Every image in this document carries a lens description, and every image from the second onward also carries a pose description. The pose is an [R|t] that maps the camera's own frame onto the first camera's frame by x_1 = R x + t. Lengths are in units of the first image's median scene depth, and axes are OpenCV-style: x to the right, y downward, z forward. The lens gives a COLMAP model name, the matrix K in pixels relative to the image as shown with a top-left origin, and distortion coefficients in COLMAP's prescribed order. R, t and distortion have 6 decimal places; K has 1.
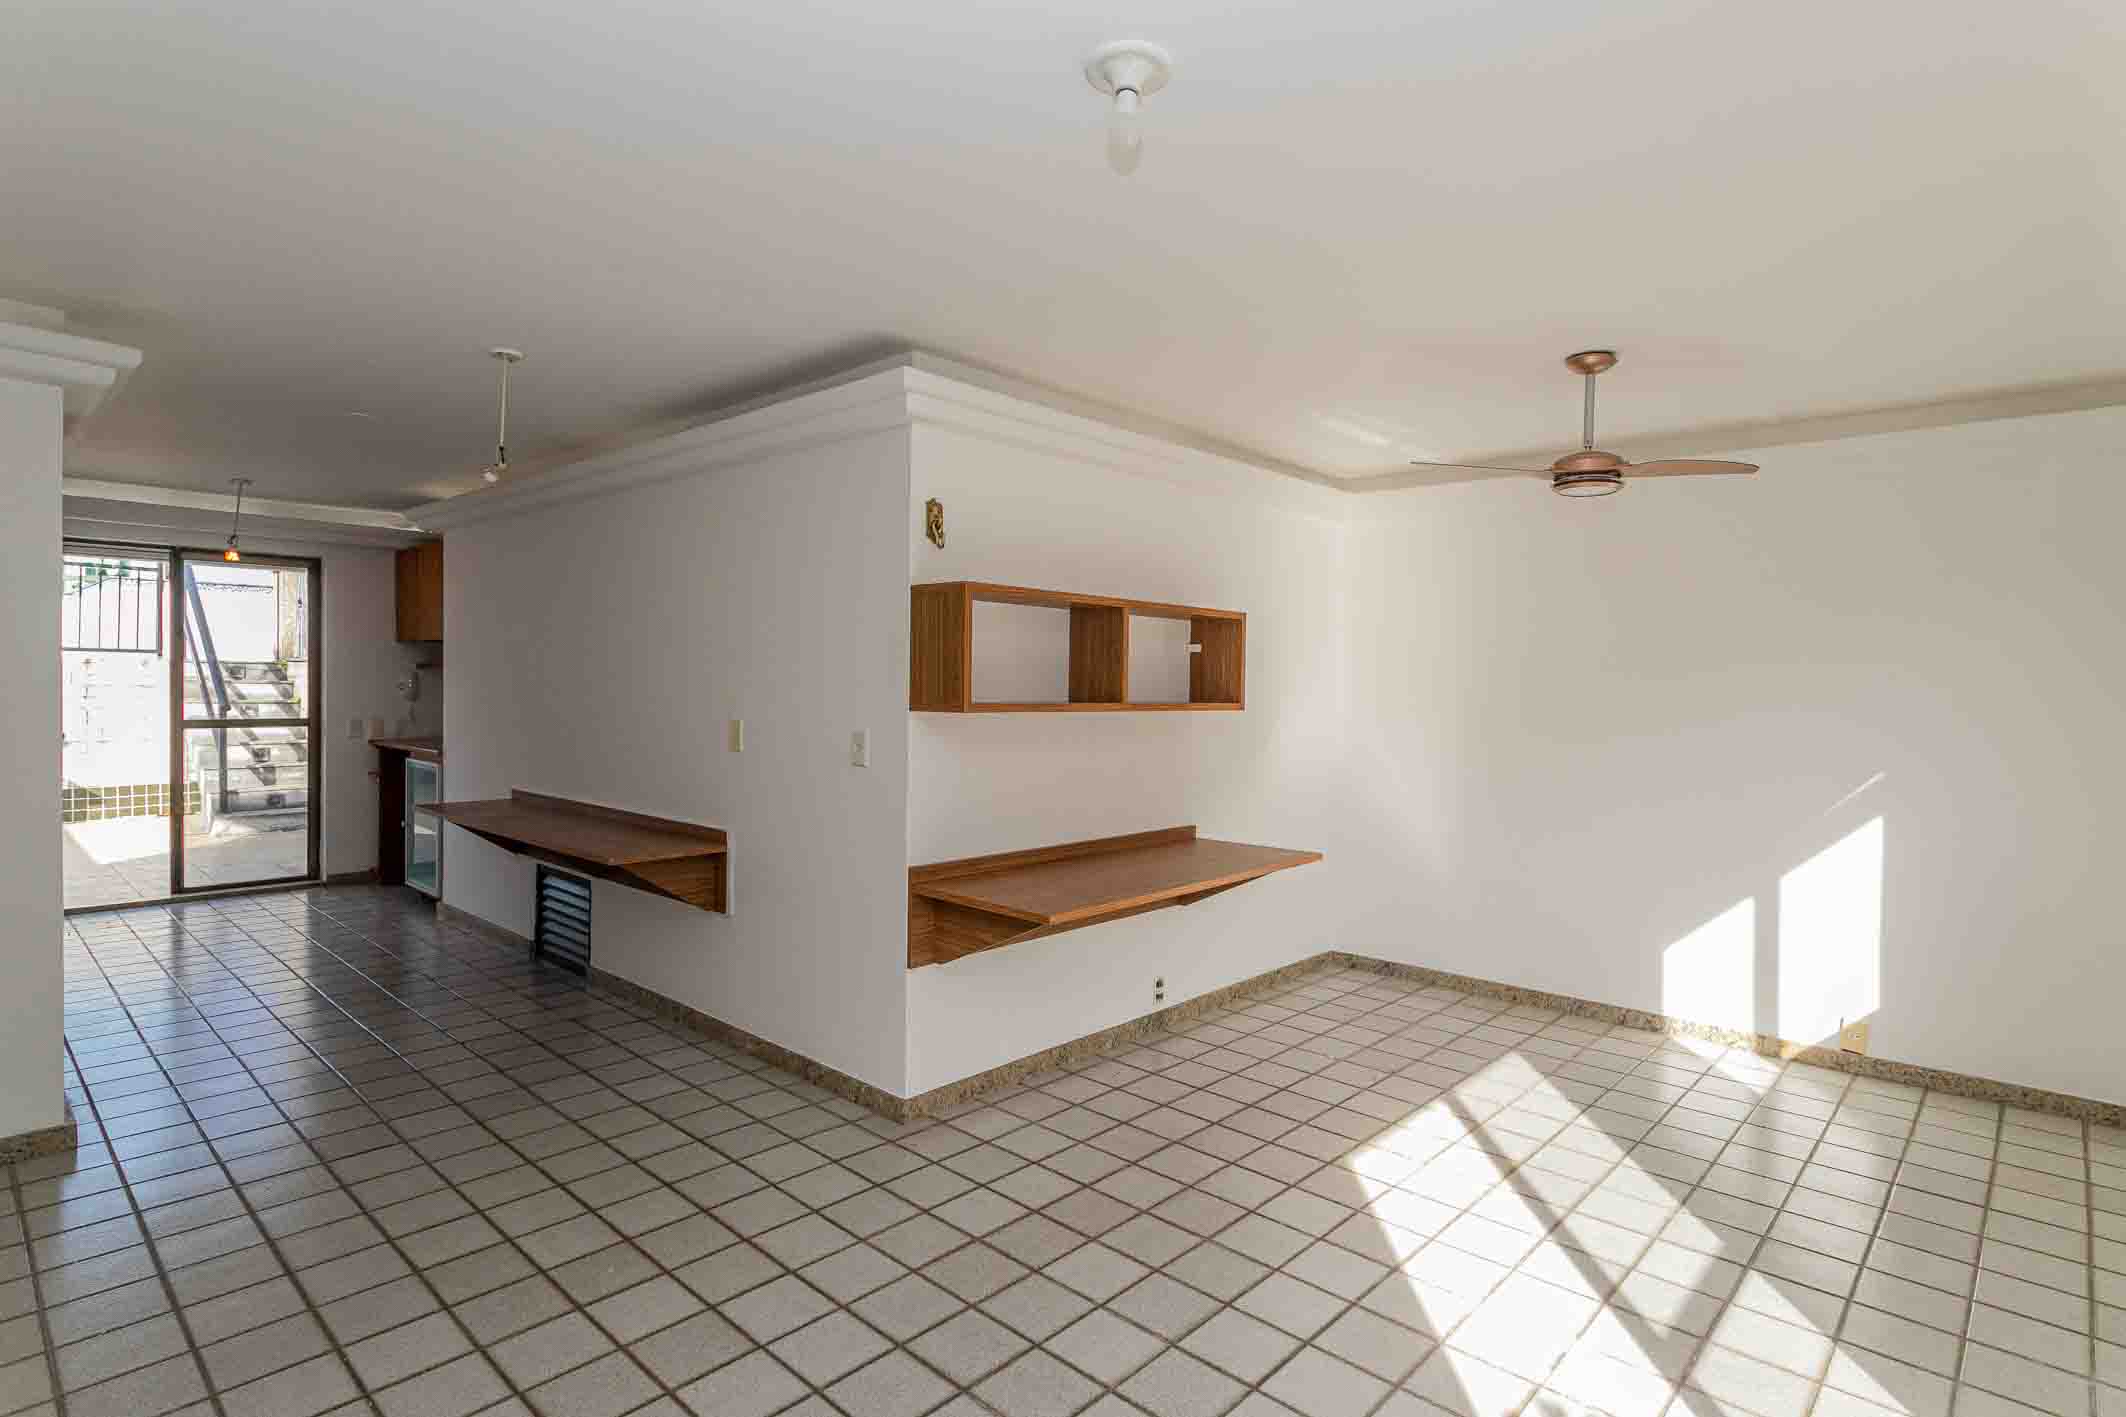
lens RADIAL K [[1075.1, 0, 1069.3], [0, 1075.1, 703.0], [0, 0, 1]] dist [-0.003878, 0.000736]
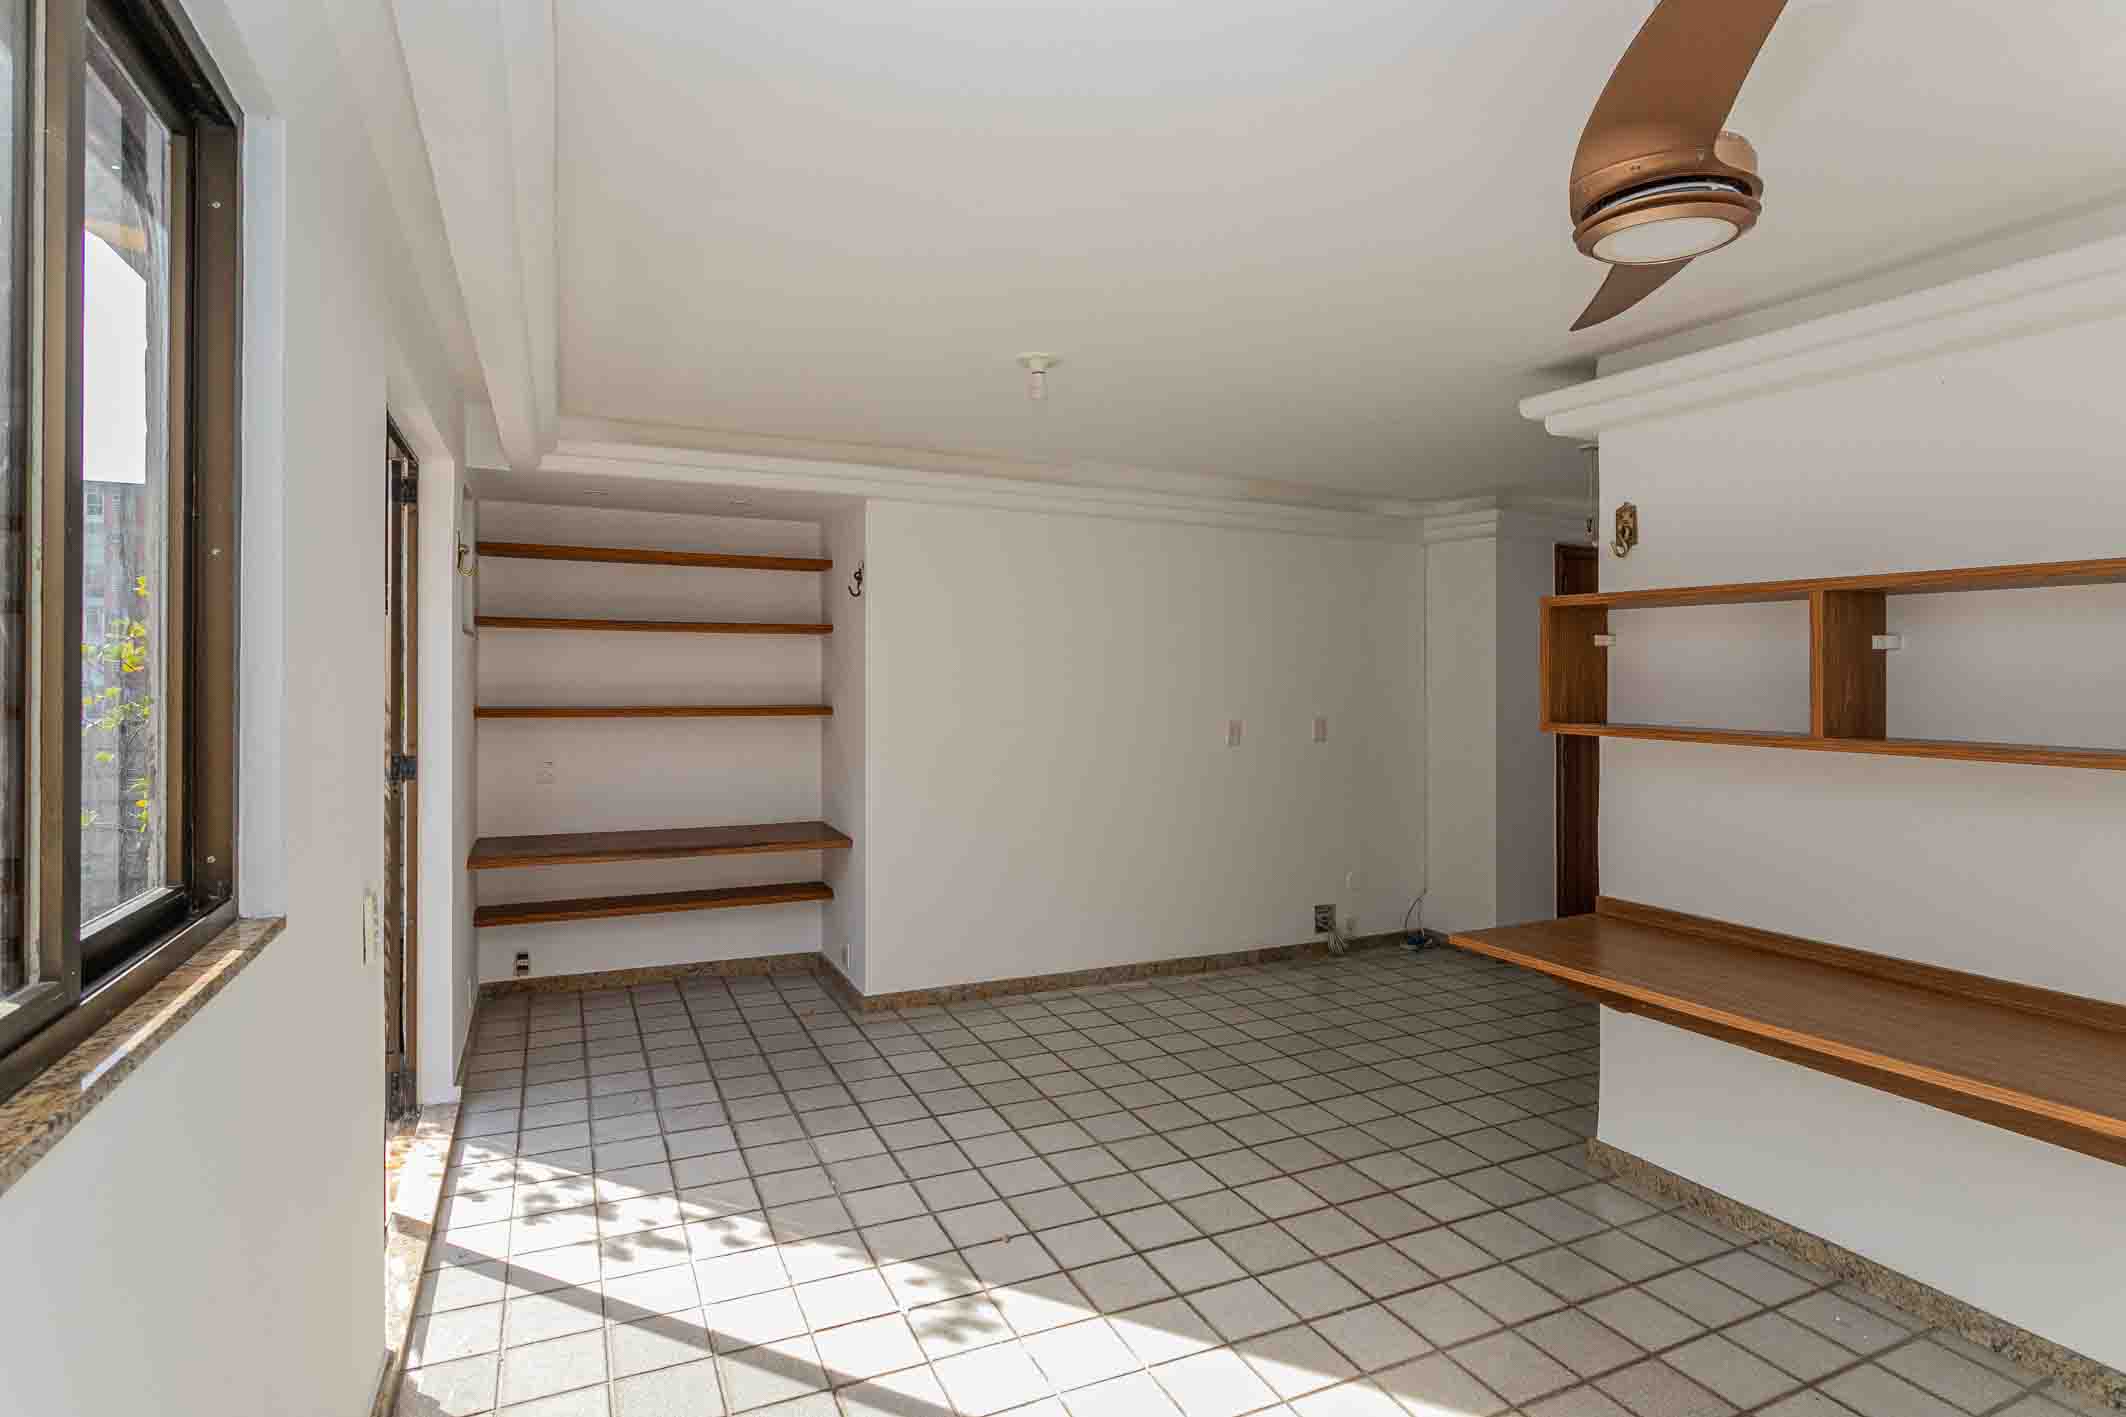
lens RADIAL K [[1075.1, 0, 1069.3], [0, 1075.1, 703.0], [0, 0, 1]] dist [-0.003878, 0.000736]
pose [[-0.371507, 0.000875, -0.928430, 0.933578], [-0.035337, 0.999262, 0.015082, -0.016702], [0.927757, 0.038411, -0.371202, 0.931413]]
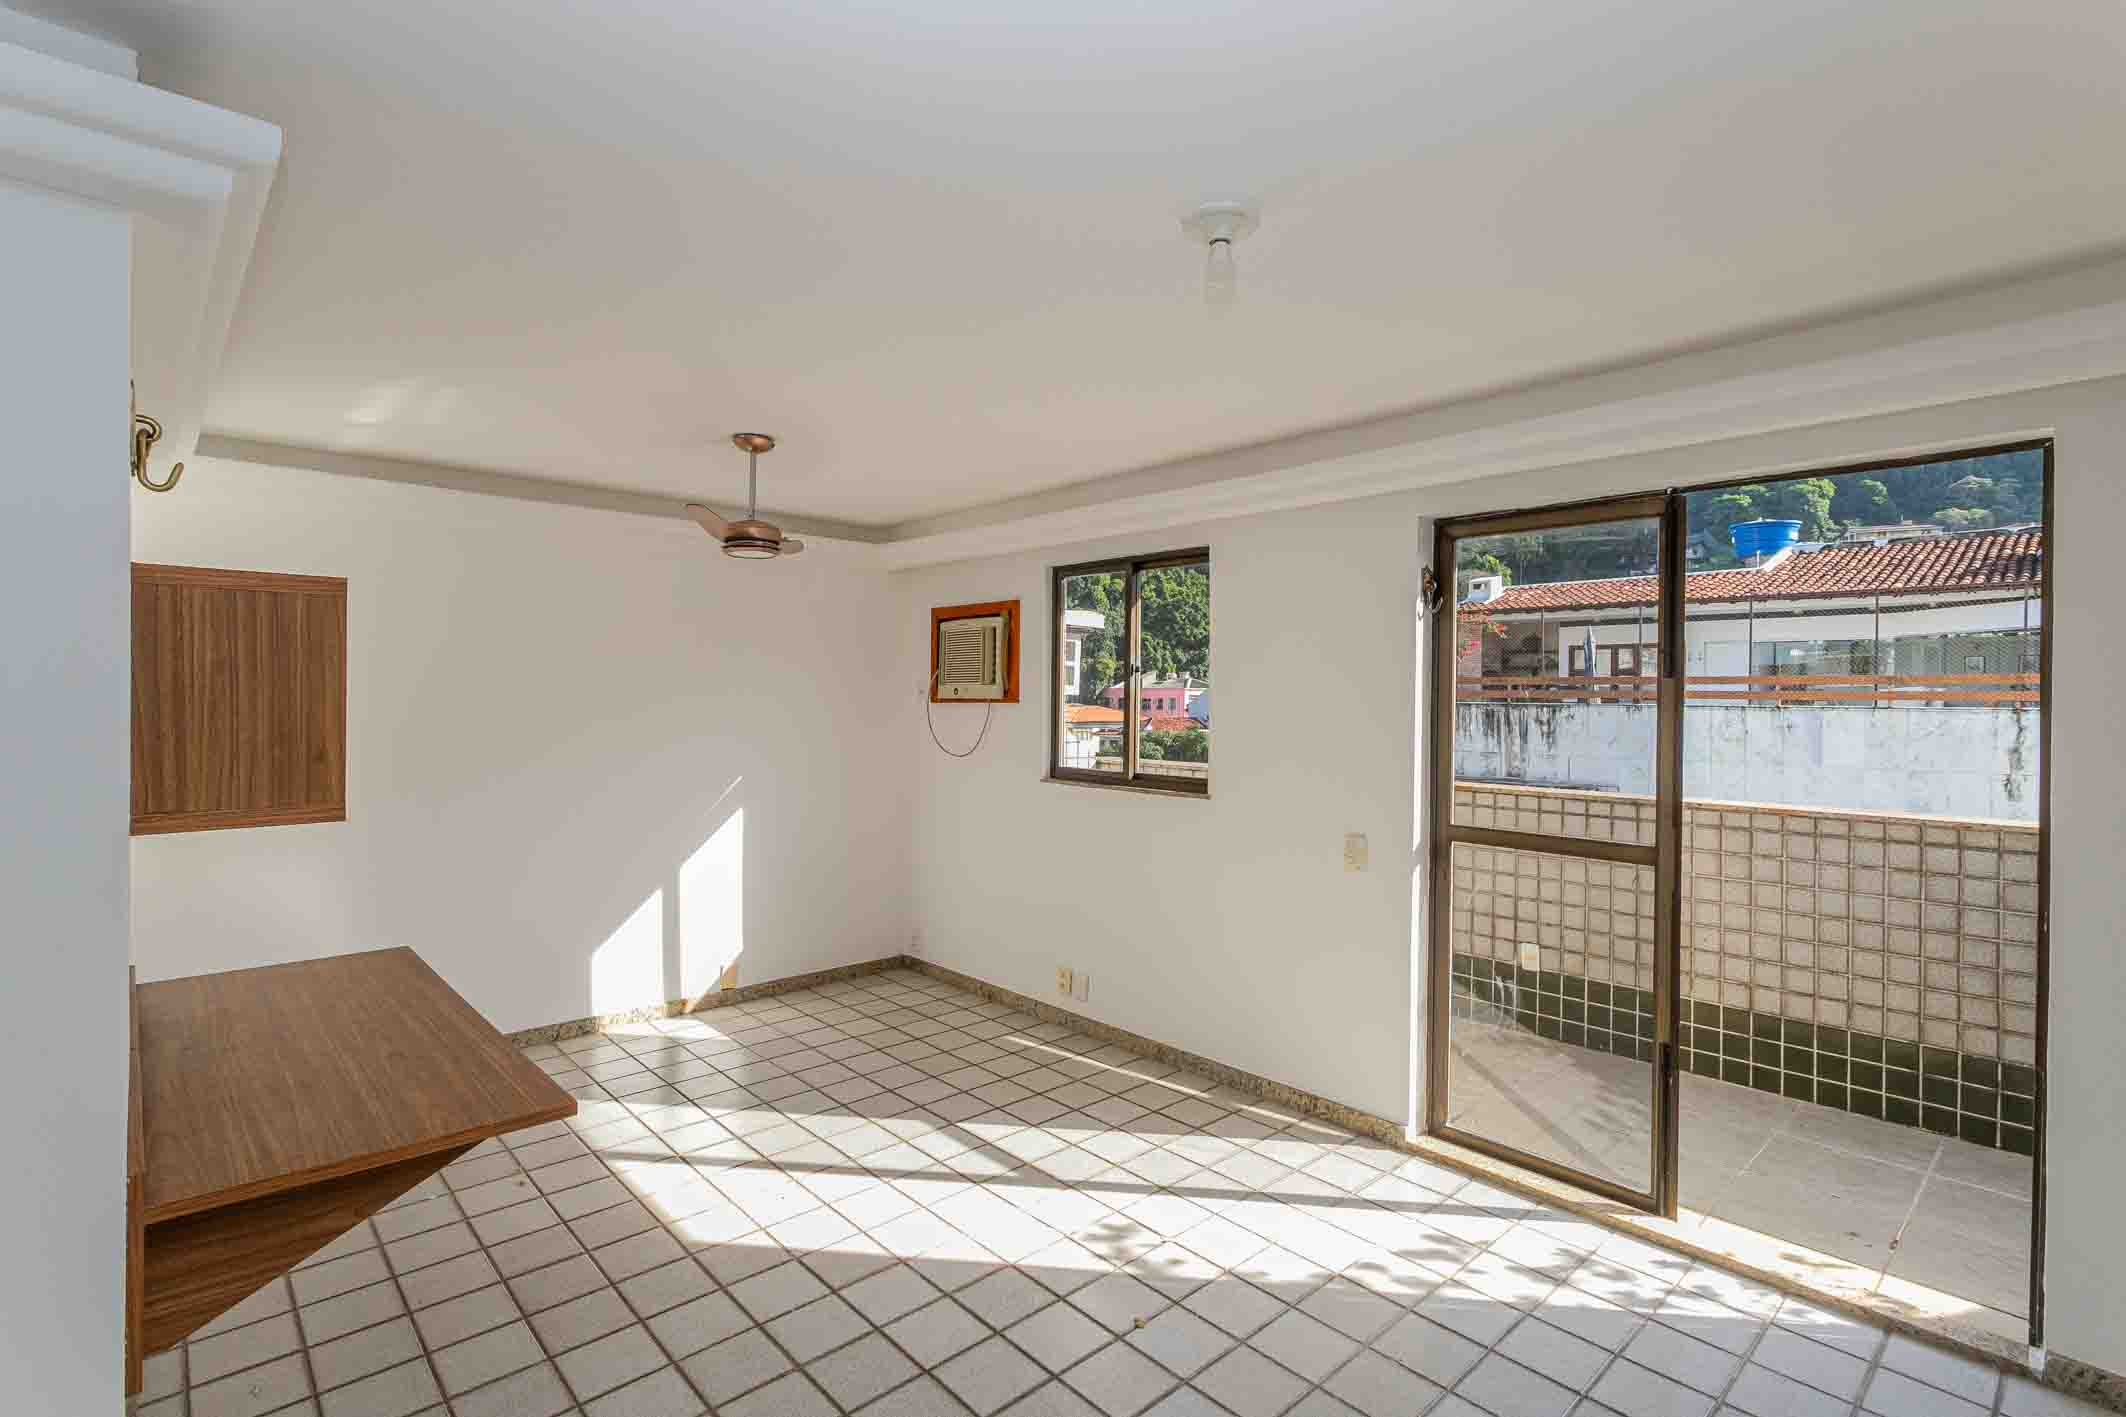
lens RADIAL K [[996.3, 0, 1063.0], [0, 996.3, 708.5], [0, 0, 1]] dist [-0.000082, 0.000070]
pose [[0.078514, -0.022616, 0.996656, -0.548136], [0.011562, 0.999696, 0.021774, -0.052197], [-0.996846, 0.009814, 0.078752, 0.582732]]
